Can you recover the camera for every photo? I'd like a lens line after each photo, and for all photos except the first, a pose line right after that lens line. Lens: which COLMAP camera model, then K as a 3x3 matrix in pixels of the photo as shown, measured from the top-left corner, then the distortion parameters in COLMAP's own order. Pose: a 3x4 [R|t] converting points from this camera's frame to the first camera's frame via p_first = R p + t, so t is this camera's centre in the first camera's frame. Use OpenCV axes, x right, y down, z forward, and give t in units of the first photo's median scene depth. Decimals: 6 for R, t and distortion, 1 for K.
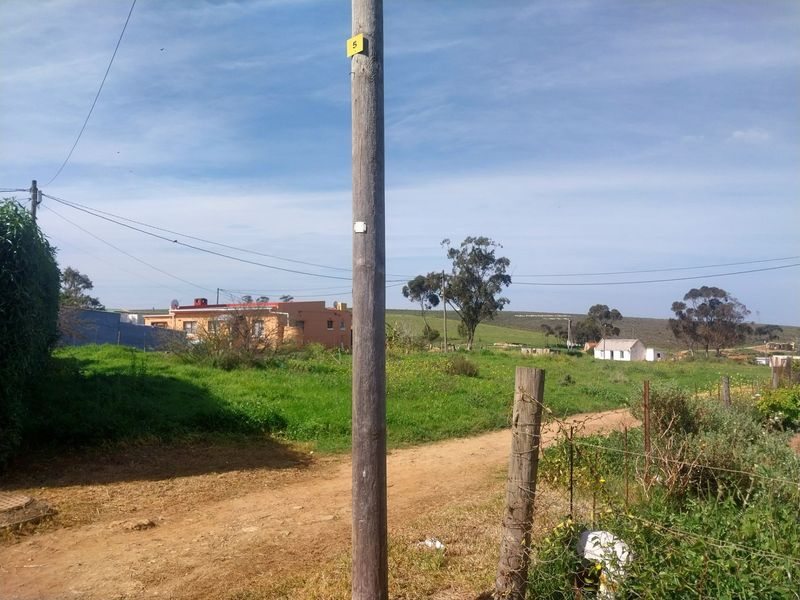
lens RADIAL K [[621.5, 0, 404.0], [0, 621.5, 304.7], [0, 0, 1]] dist [0.055294, -0.088823]
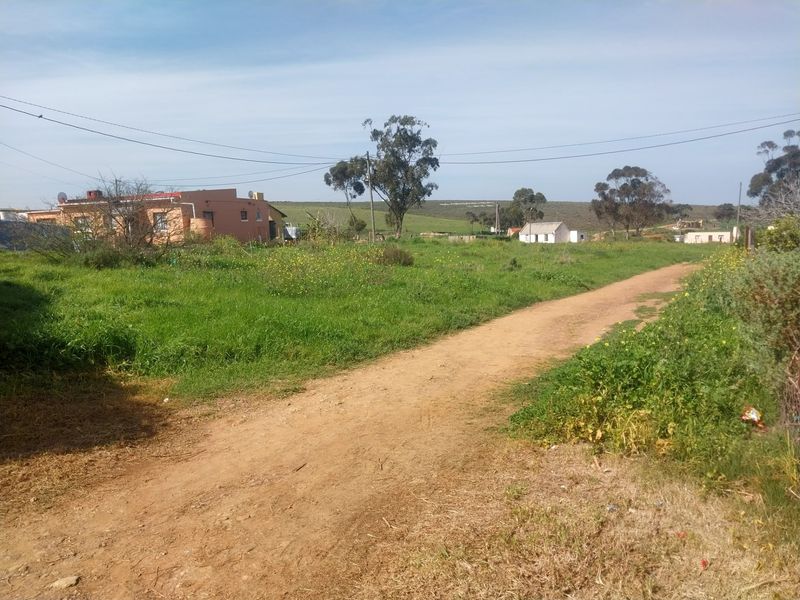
lens RADIAL K [[621.5, 0, 401.7], [0, 621.5, 306.7], [0, 0, 1]] dist [0.055294, -0.088823]
pose [[0.992717, -0.051001, 0.109141, 0.001189], [0.031035, 0.983655, 0.177370, 0.005433], [-0.116403, -0.172691, 0.978074, 0.042579]]
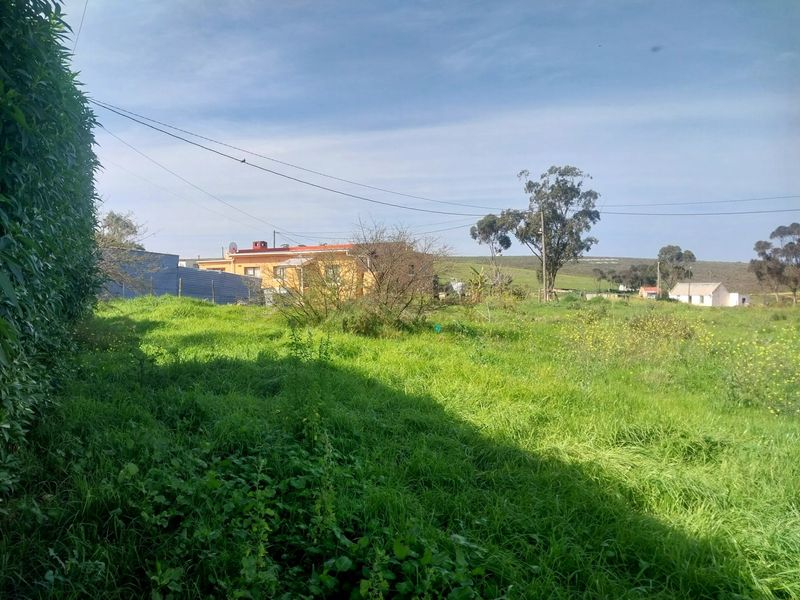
lens RADIAL K [[621.5, 0, 393.1], [0, 621.5, 311.9], [0, 0, 1]] dist [0.055294, -0.088823]
pose [[0.997270, -0.007829, -0.073426, -0.054581], [0.014848, 0.995315, 0.095535, 0.005652], [0.072334, -0.096364, 0.992714, 0.101334]]
